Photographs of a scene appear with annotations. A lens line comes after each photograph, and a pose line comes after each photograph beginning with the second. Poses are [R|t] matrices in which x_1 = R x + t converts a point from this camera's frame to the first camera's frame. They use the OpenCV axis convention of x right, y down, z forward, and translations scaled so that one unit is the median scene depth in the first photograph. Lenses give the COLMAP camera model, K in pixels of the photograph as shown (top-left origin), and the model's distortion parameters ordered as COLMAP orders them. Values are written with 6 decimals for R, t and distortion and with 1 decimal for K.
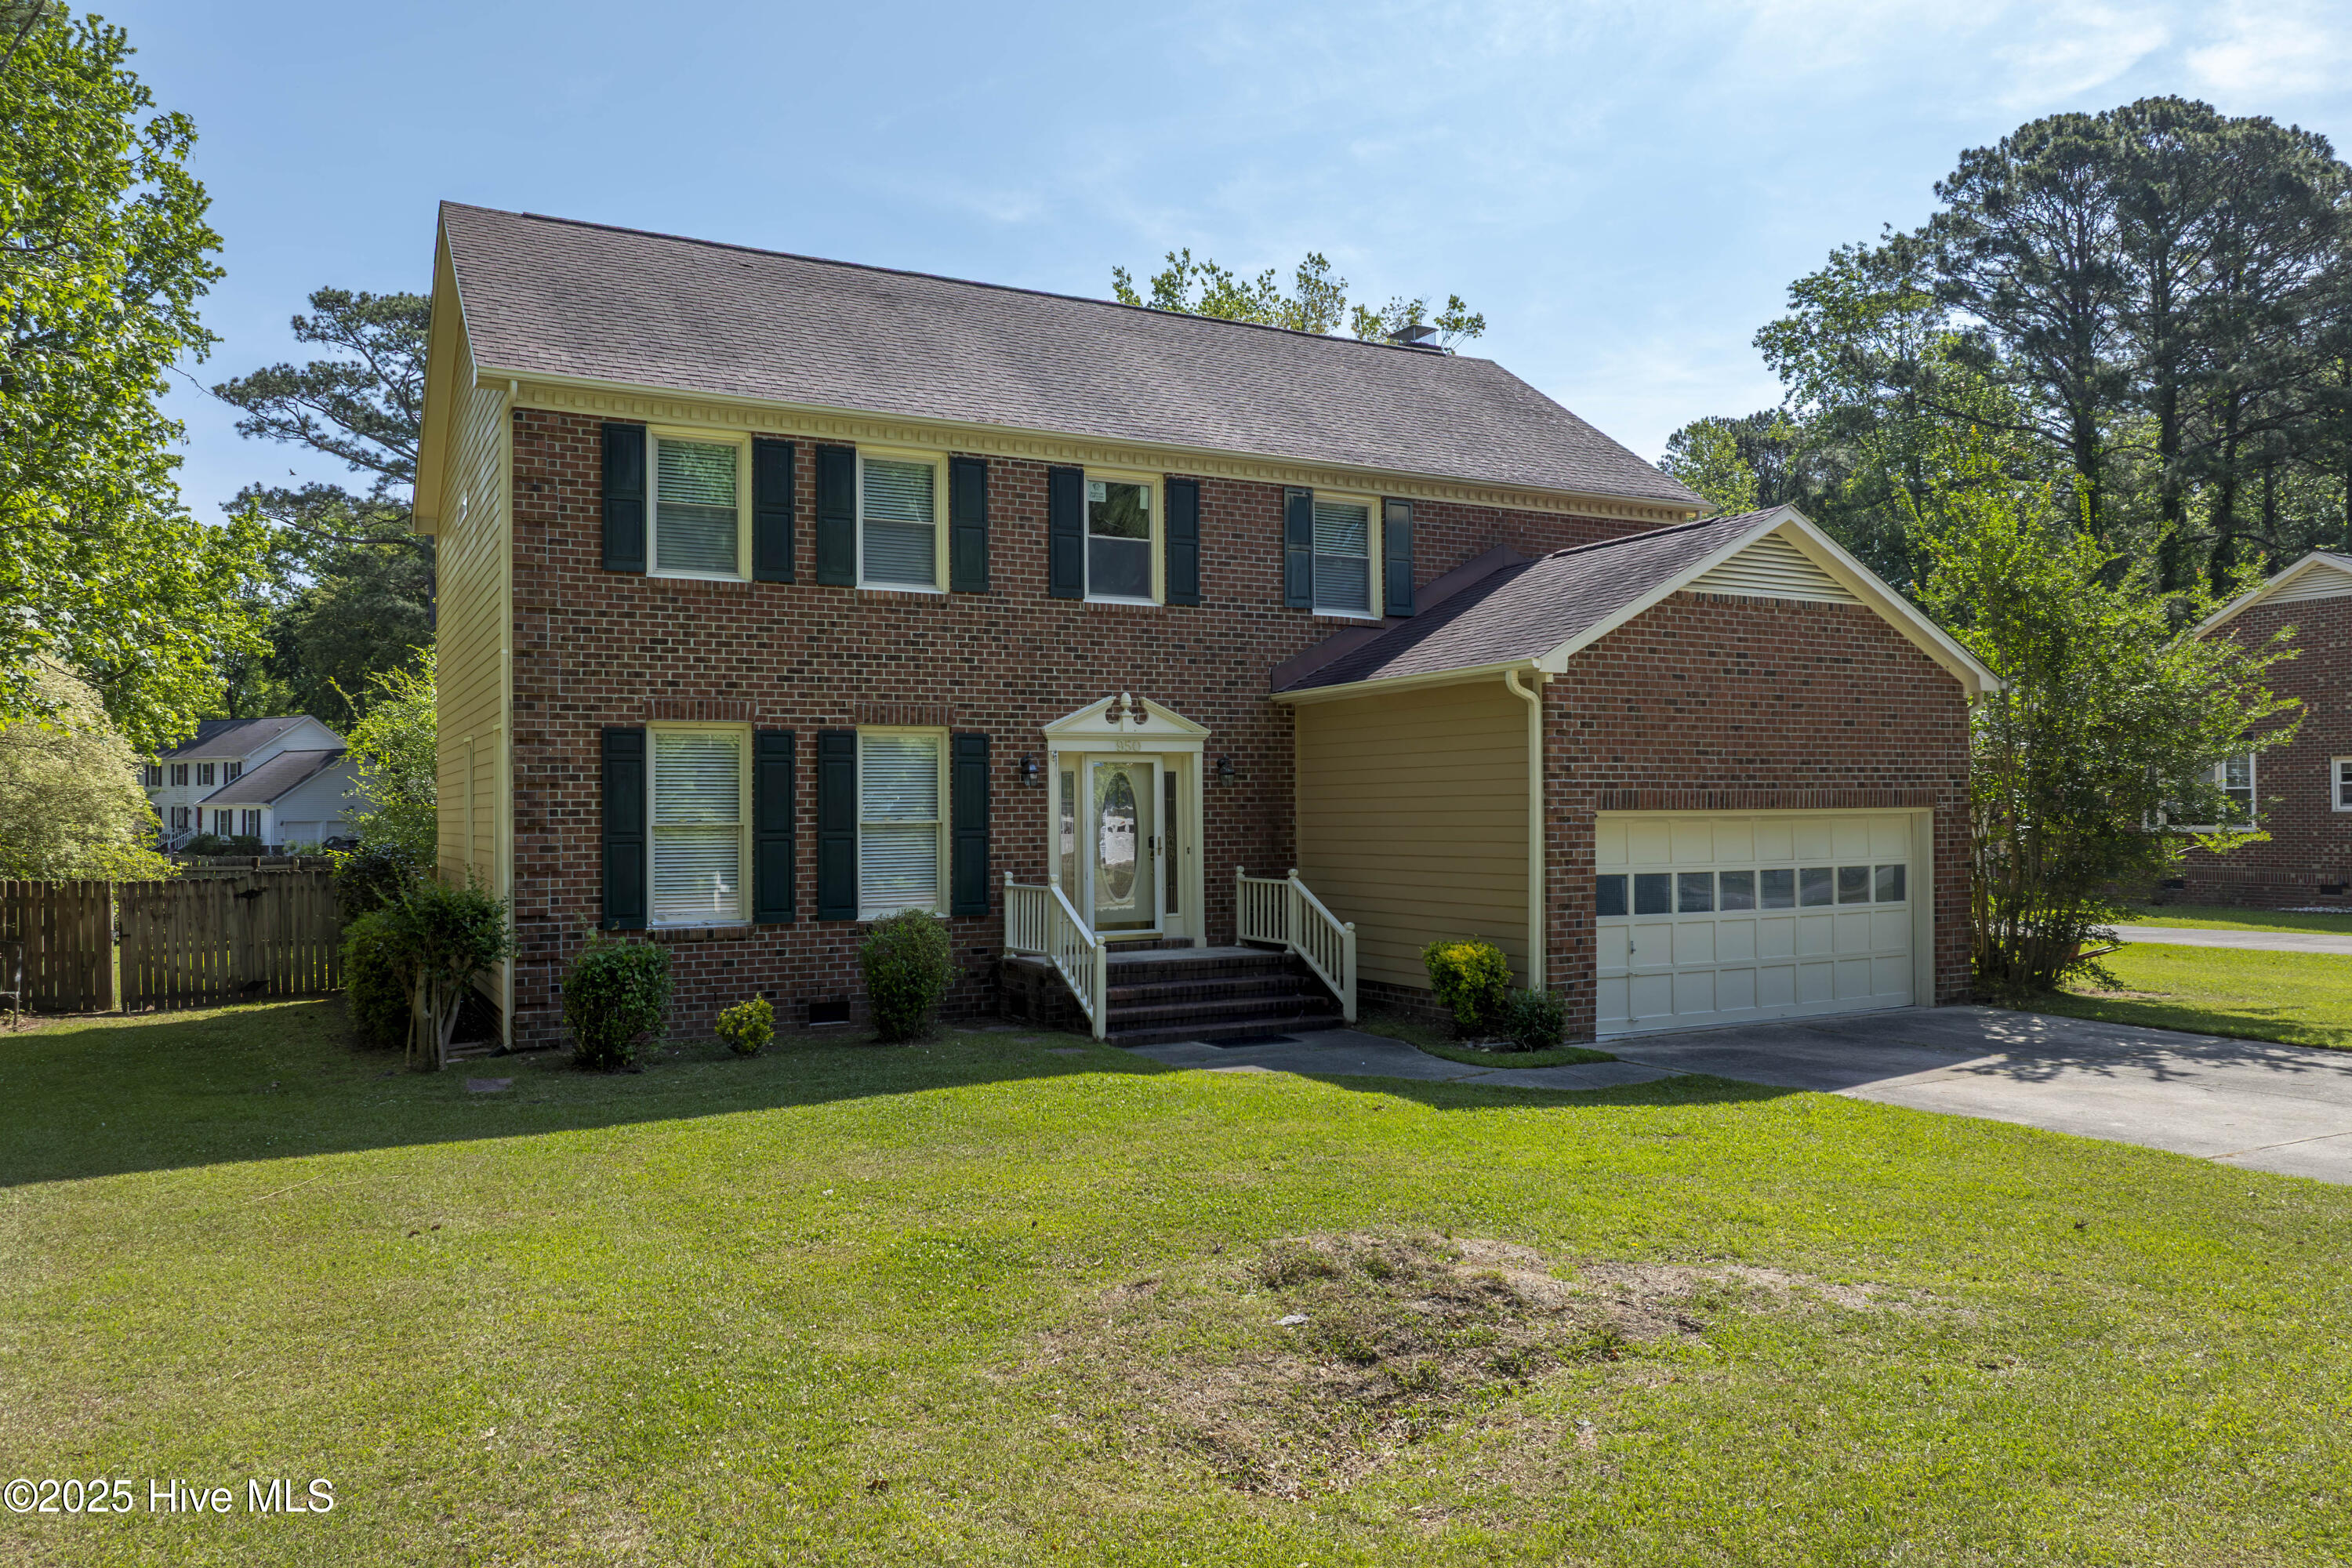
lens RADIAL K [[1651.7, 0, 1176.0], [0, 1651.7, 784.0], [0, 0, 1]] dist [-0.025952, 0.004129]
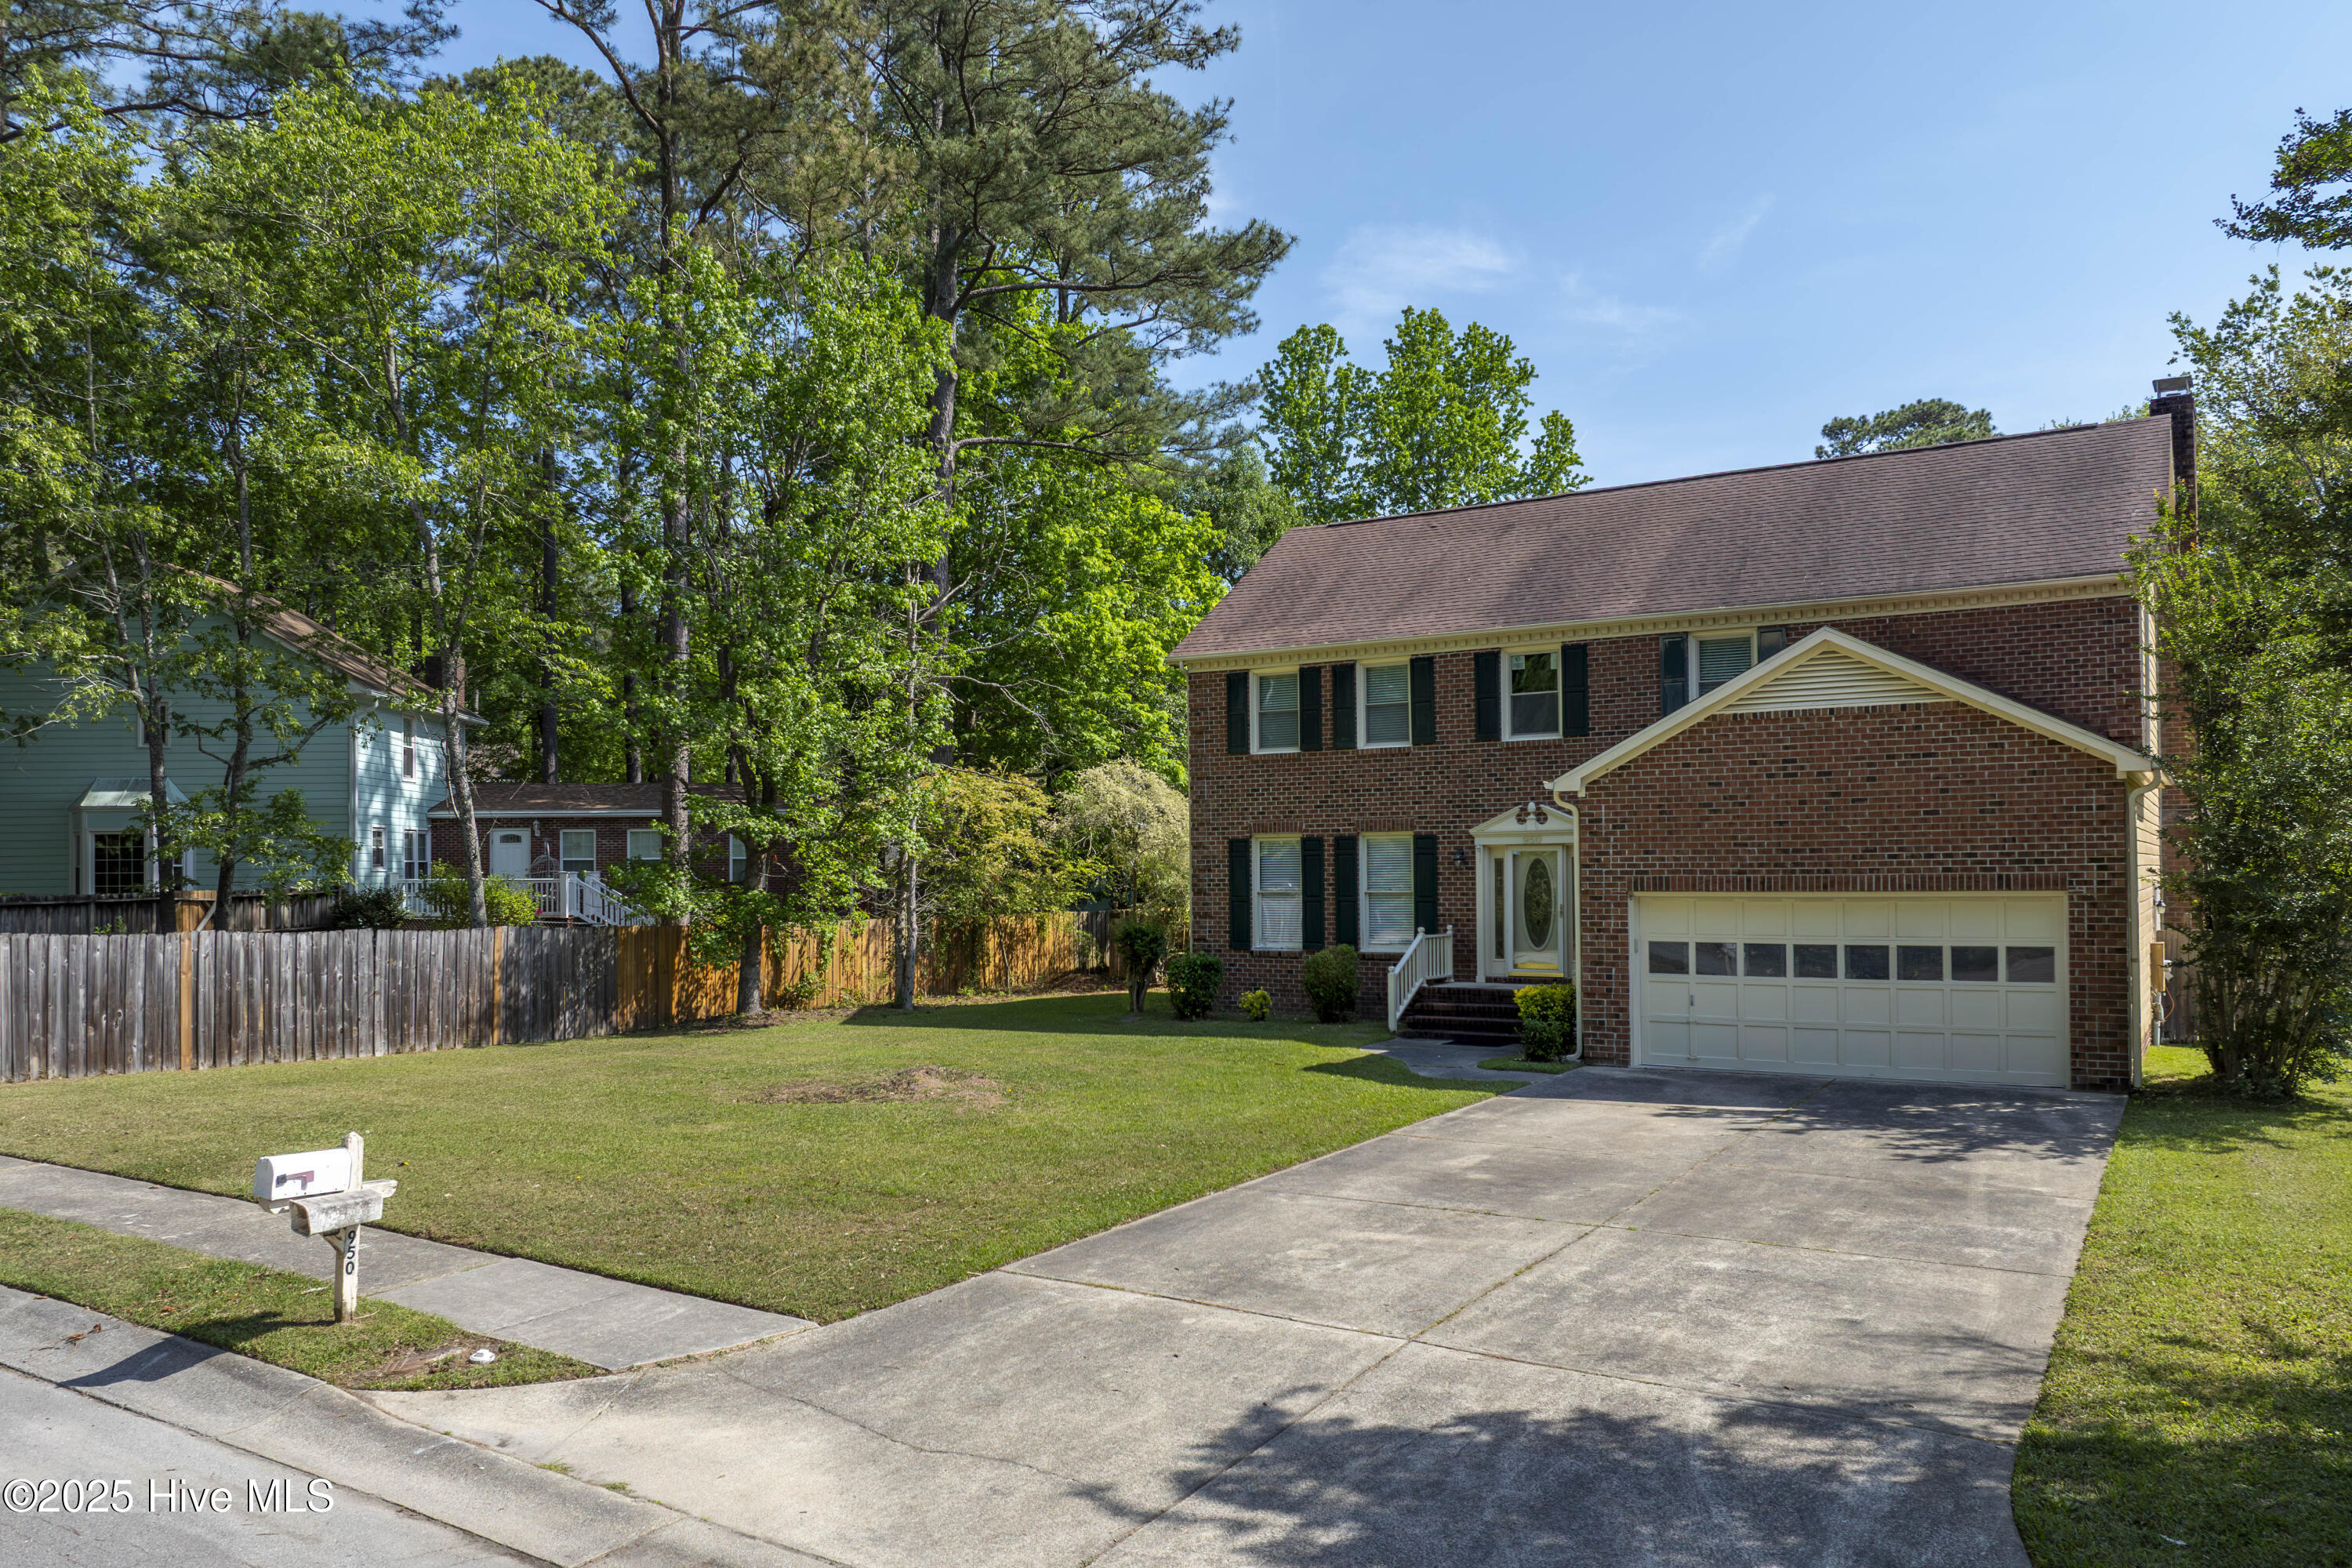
lens RADIAL K [[1651.6, 0, 1184.1], [0, 1651.6, 838.1], [0, 0, 1]] dist [-0.038003, -0.000348]
pose [[0.486896, -0.013421, -0.873357, 1.121043], [0.019773, 0.999795, -0.004341, -0.025514], [0.873236, -0.015155, 0.487062, 0.048036]]
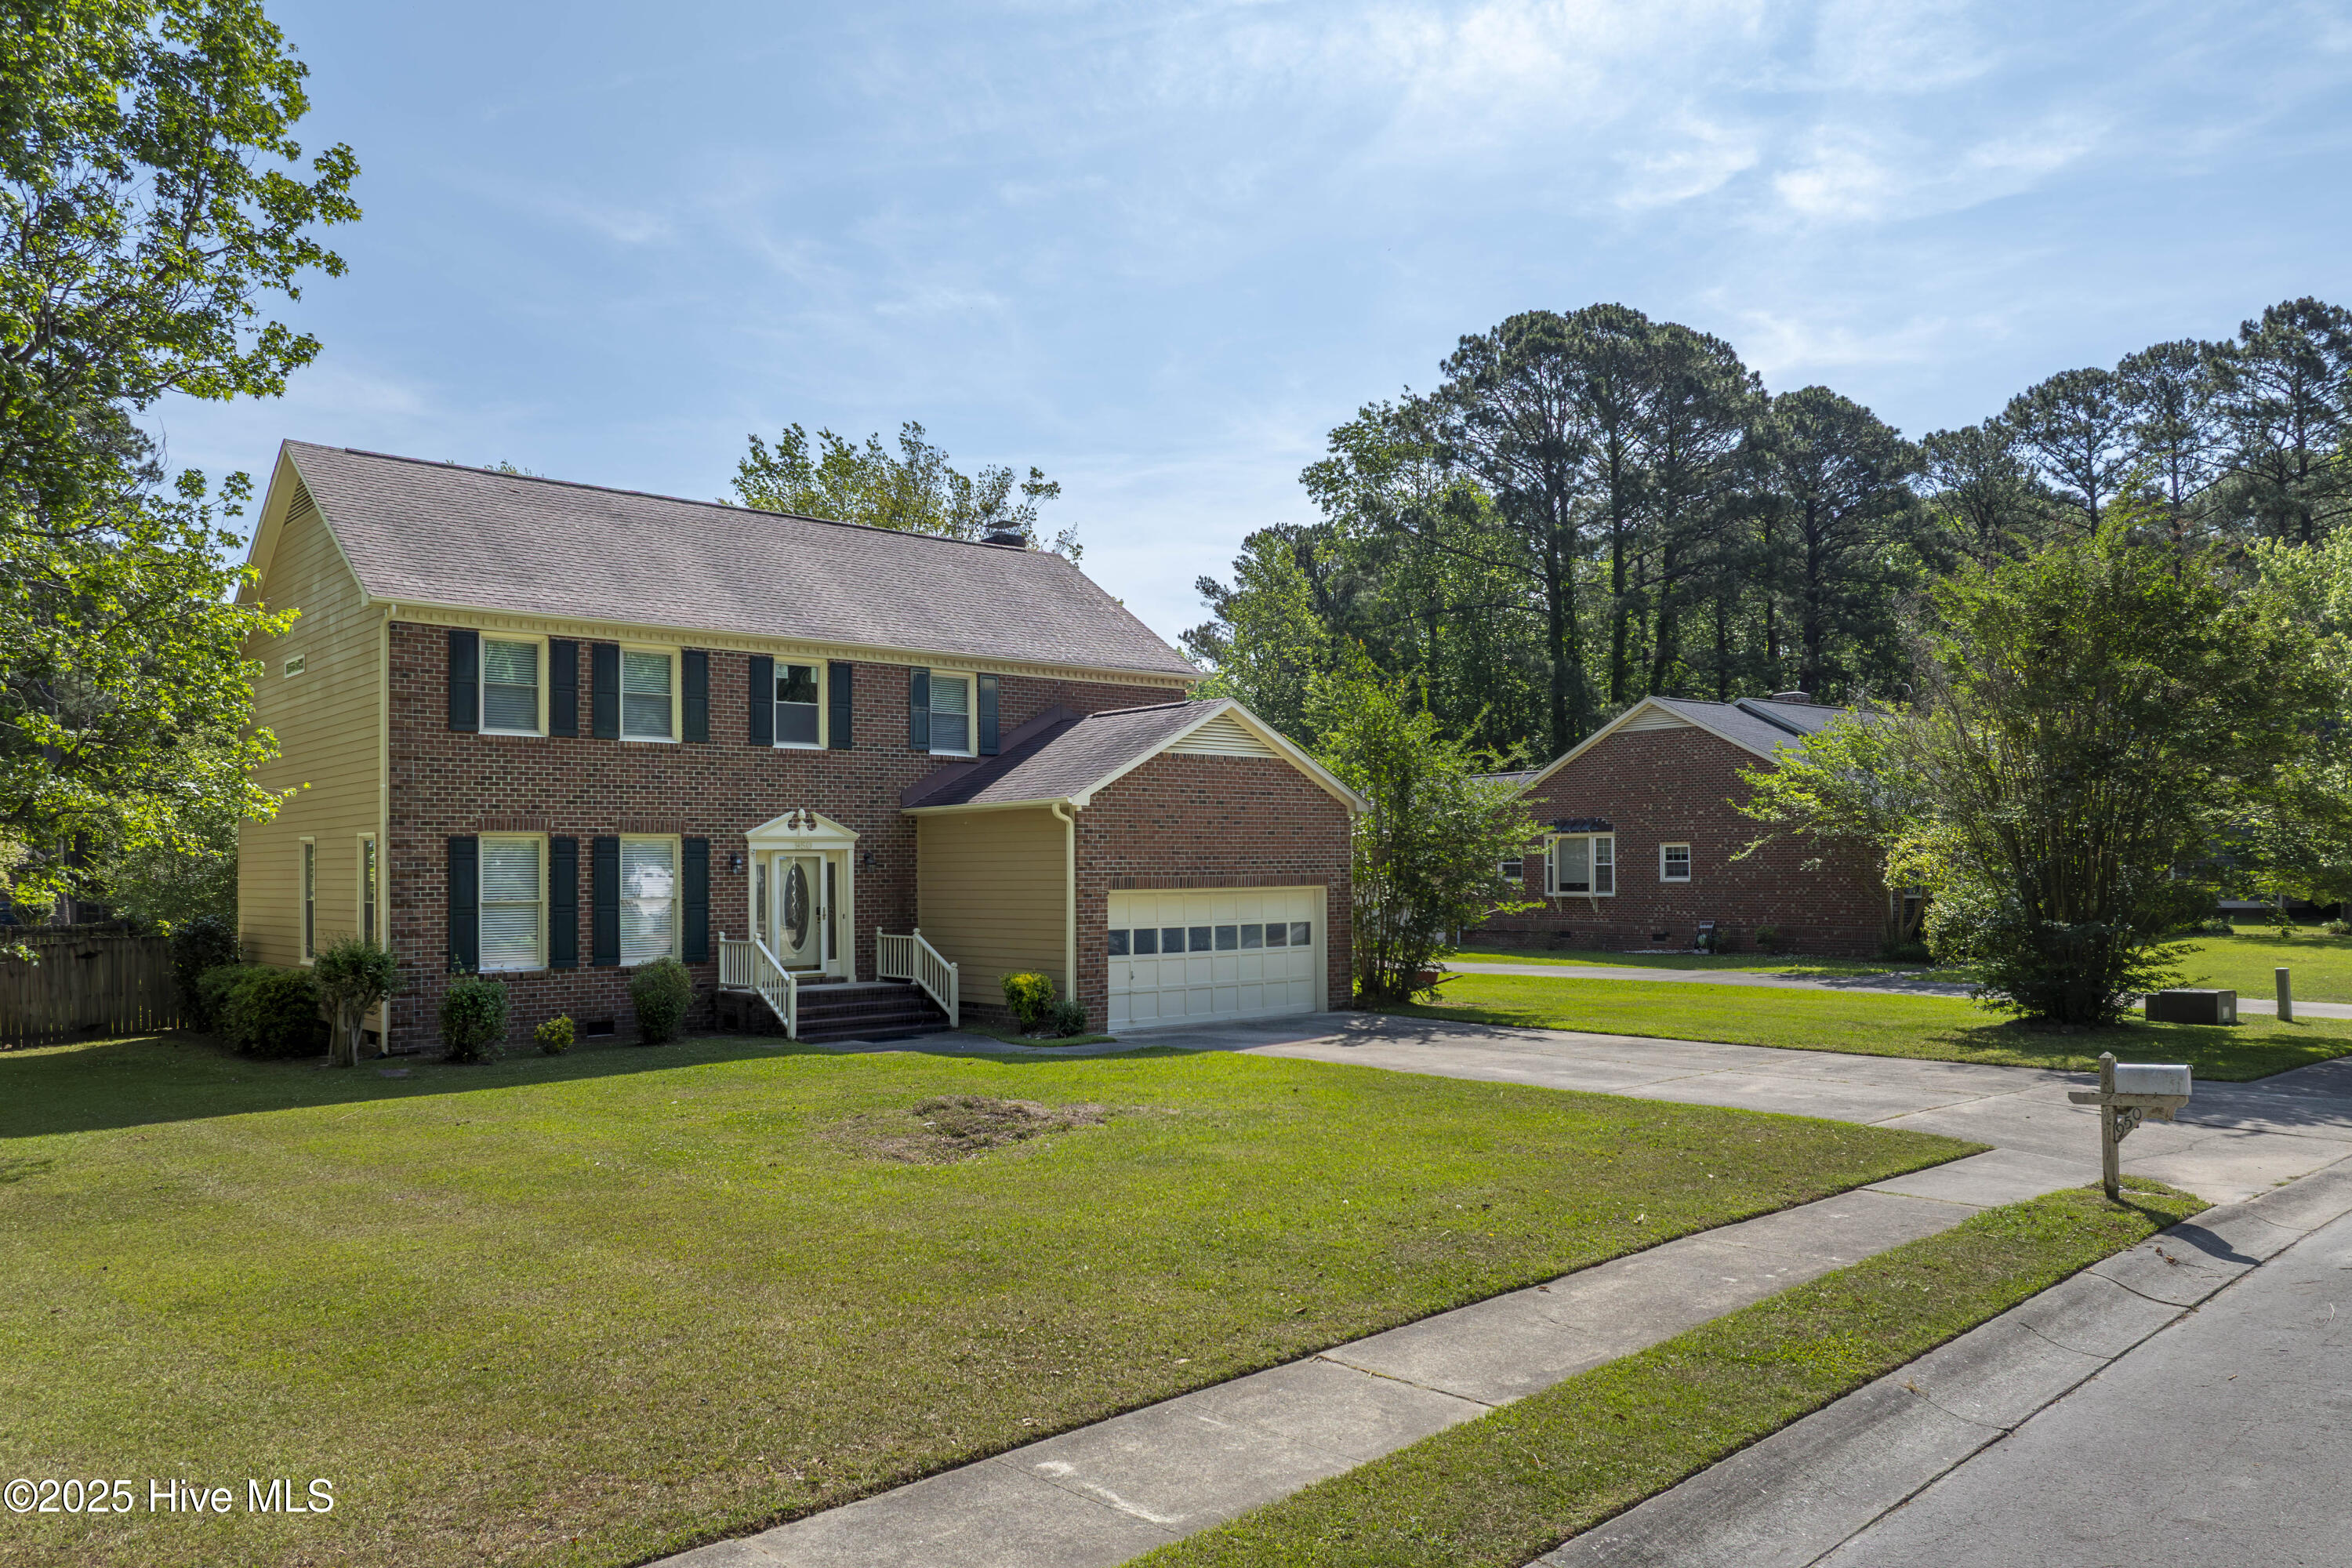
lens RADIAL K [[1651.6, 0, 1184.1], [0, 1651.6, 838.1], [0, 0, 1]] dist [-0.038003, -0.000348]
pose [[0.970574, 0.003046, 0.240783, -0.055892], [-0.002131, 0.999989, -0.004061, -0.025617], [-0.240793, 0.003429, 0.970571, -0.529150]]
